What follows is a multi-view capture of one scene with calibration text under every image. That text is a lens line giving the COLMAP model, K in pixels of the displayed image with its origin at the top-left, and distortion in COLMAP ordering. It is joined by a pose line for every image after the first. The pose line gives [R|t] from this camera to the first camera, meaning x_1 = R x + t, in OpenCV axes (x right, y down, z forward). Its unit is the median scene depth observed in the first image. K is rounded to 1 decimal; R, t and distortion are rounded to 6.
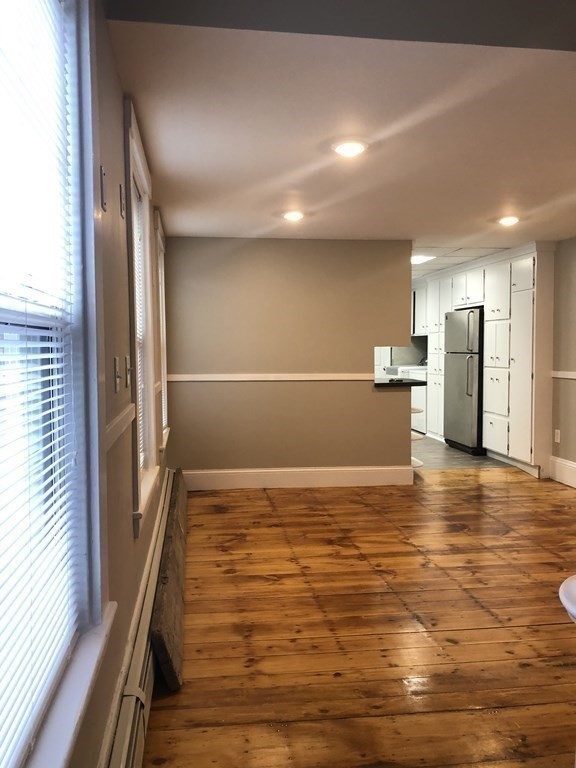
lens RADIAL K [[641.9, 0, 285.9], [0, 641.9, 371.6], [0, 0, 1]] dist [0.036642, -0.047044]
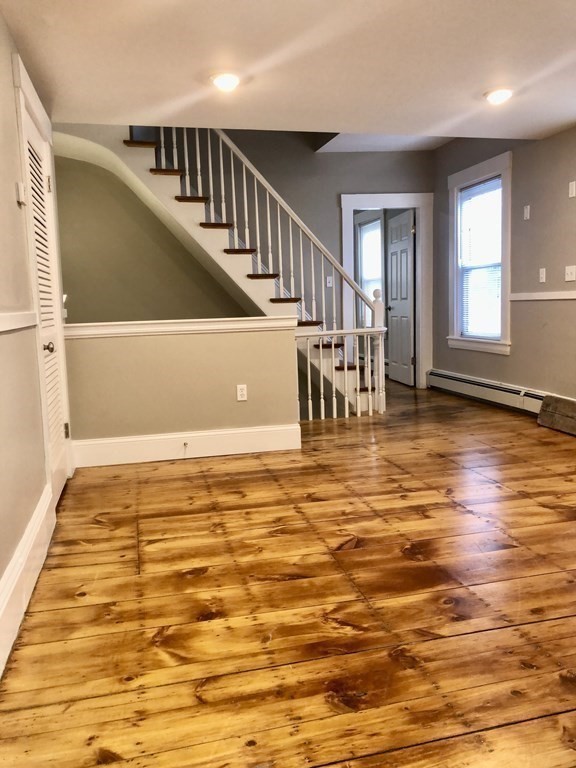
lens RADIAL K [[641.9, 0, 290.1], [0, 641.9, 383.5], [0, 0, 1]] dist [0.036642, -0.047044]
pose [[-0.995134, 0.048021, -0.086042, 0.501816], [0.033203, 0.985562, 0.166029, -0.013821], [0.092773, 0.162364, -0.982360, 1.806766]]
